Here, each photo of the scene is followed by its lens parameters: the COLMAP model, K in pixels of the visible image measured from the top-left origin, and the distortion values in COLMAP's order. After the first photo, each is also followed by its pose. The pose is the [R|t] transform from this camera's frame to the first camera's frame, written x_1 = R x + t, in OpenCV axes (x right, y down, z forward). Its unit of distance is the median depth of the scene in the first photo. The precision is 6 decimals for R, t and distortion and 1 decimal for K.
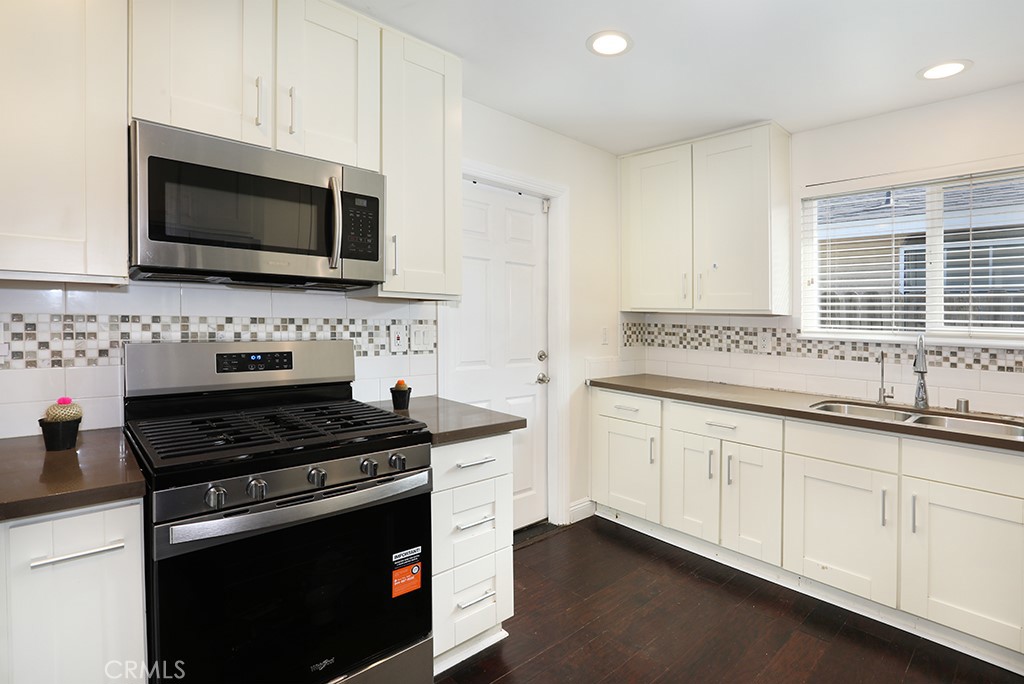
lens RADIAL K [[515.3, 0, 511.9], [0, 515.3, 315.0], [0, 0, 1]] dist [-0.035260, 0.015543]
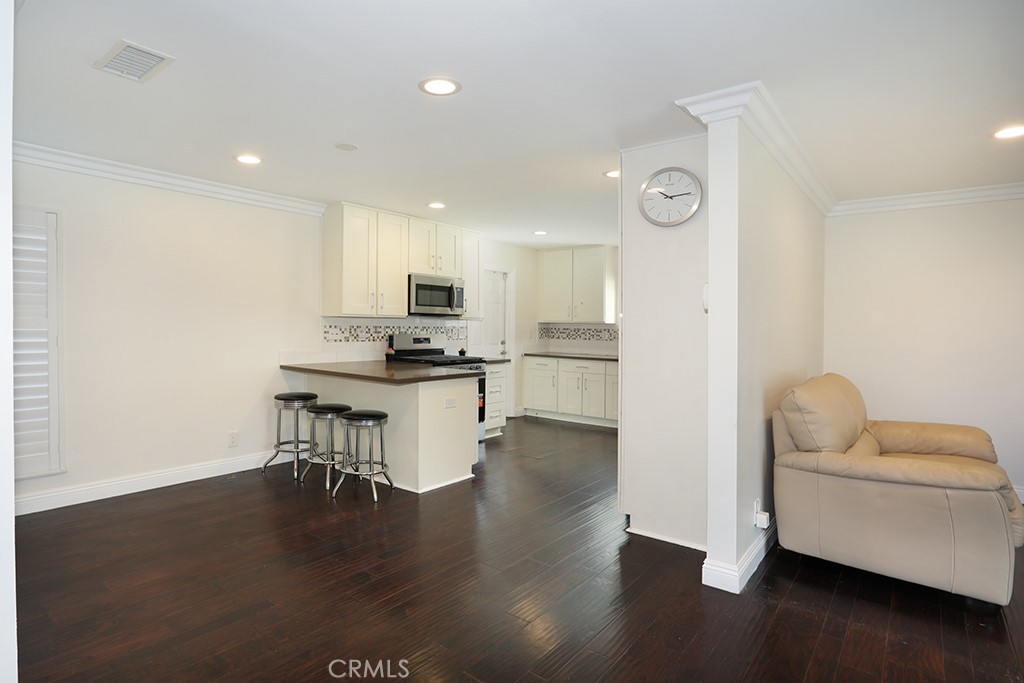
lens RADIAL K [[483.8, 0, 465.6], [0, 483.8, 326.7], [0, 0, 1]] dist [-0.037245, 0.011596]
pose [[0.998247, -0.010572, 0.058235, -0.268973], [0.010222, 0.999928, 0.006300, -0.005775], [-0.058297, -0.005693, 0.998283, -1.295603]]
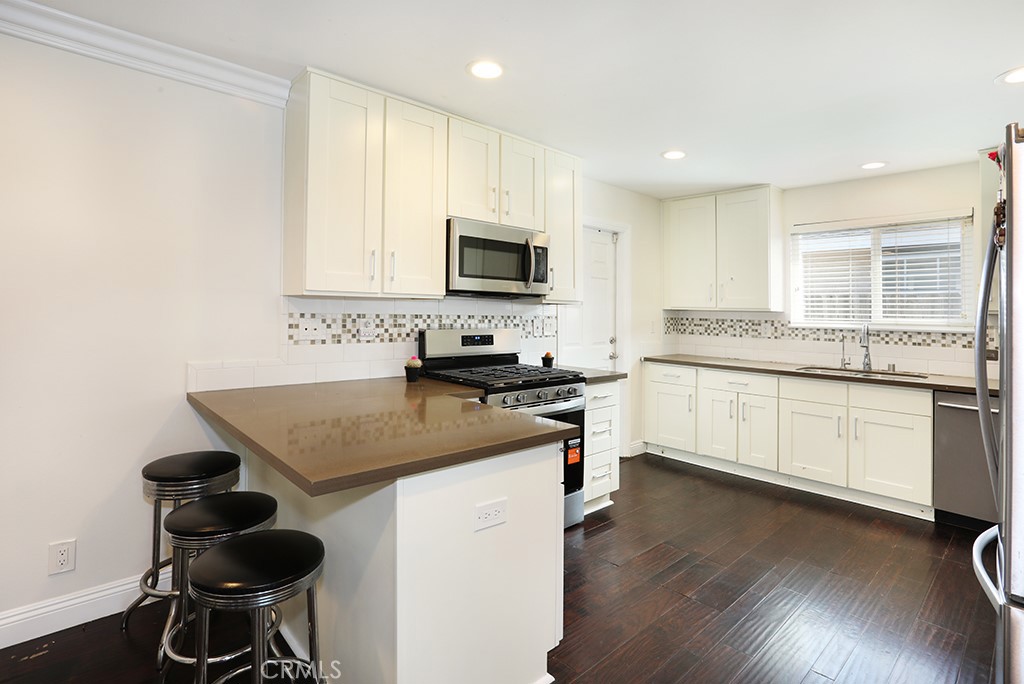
lens RADIAL K [[496.8, 0, 510.9], [0, 496.8, 315.0], [0, 0, 1]] dist [-0.001660, -0.024890]
pose [[0.999885, -0.006992, -0.013423, -0.243067], [0.007073, 0.999957, 0.006035, -0.003832], [0.013380, -0.006129, 0.999892, -0.481678]]
